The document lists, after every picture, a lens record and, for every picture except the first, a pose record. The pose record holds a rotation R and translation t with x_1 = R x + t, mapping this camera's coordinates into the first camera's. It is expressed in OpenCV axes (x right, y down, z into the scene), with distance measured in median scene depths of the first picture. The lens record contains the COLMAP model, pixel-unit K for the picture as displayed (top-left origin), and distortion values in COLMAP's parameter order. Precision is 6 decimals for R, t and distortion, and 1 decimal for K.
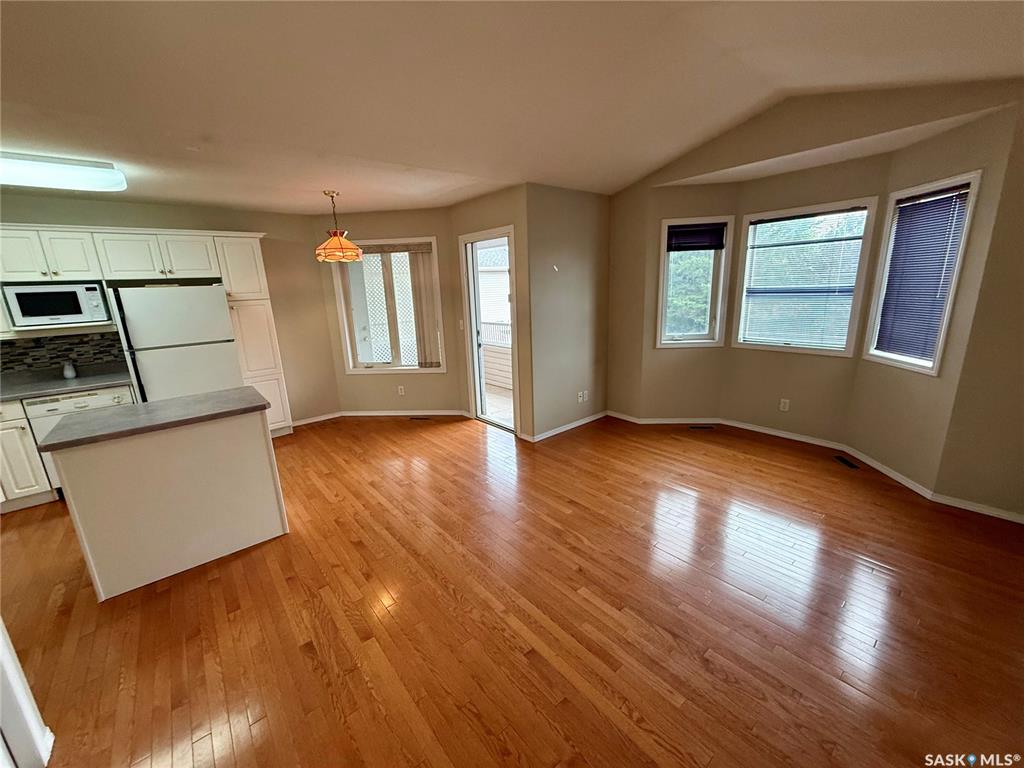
lens RADIAL K [[406.7, 0, 509.3], [0, 406.7, 385.7], [0, 0, 1]] dist [-0.000810, 0.000230]
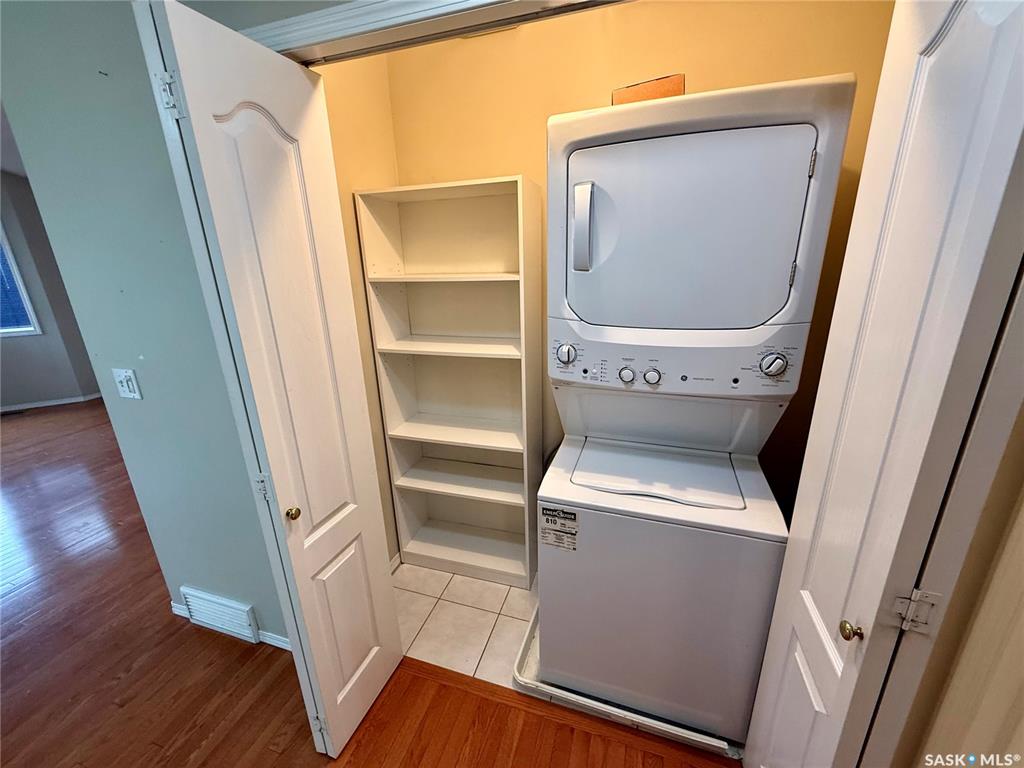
lens RADIAL K [[406.7, 0, 511.9], [0, 406.7, 385.2], [0, 0, 1]] dist [-0.000810, 0.000230]
pose [[-0.527525, -0.195366, 0.826770, -1.075624], [0.255485, 0.891664, 0.373714, 0.026156], [-0.810213, 0.408371, -0.420462, 0.164859]]
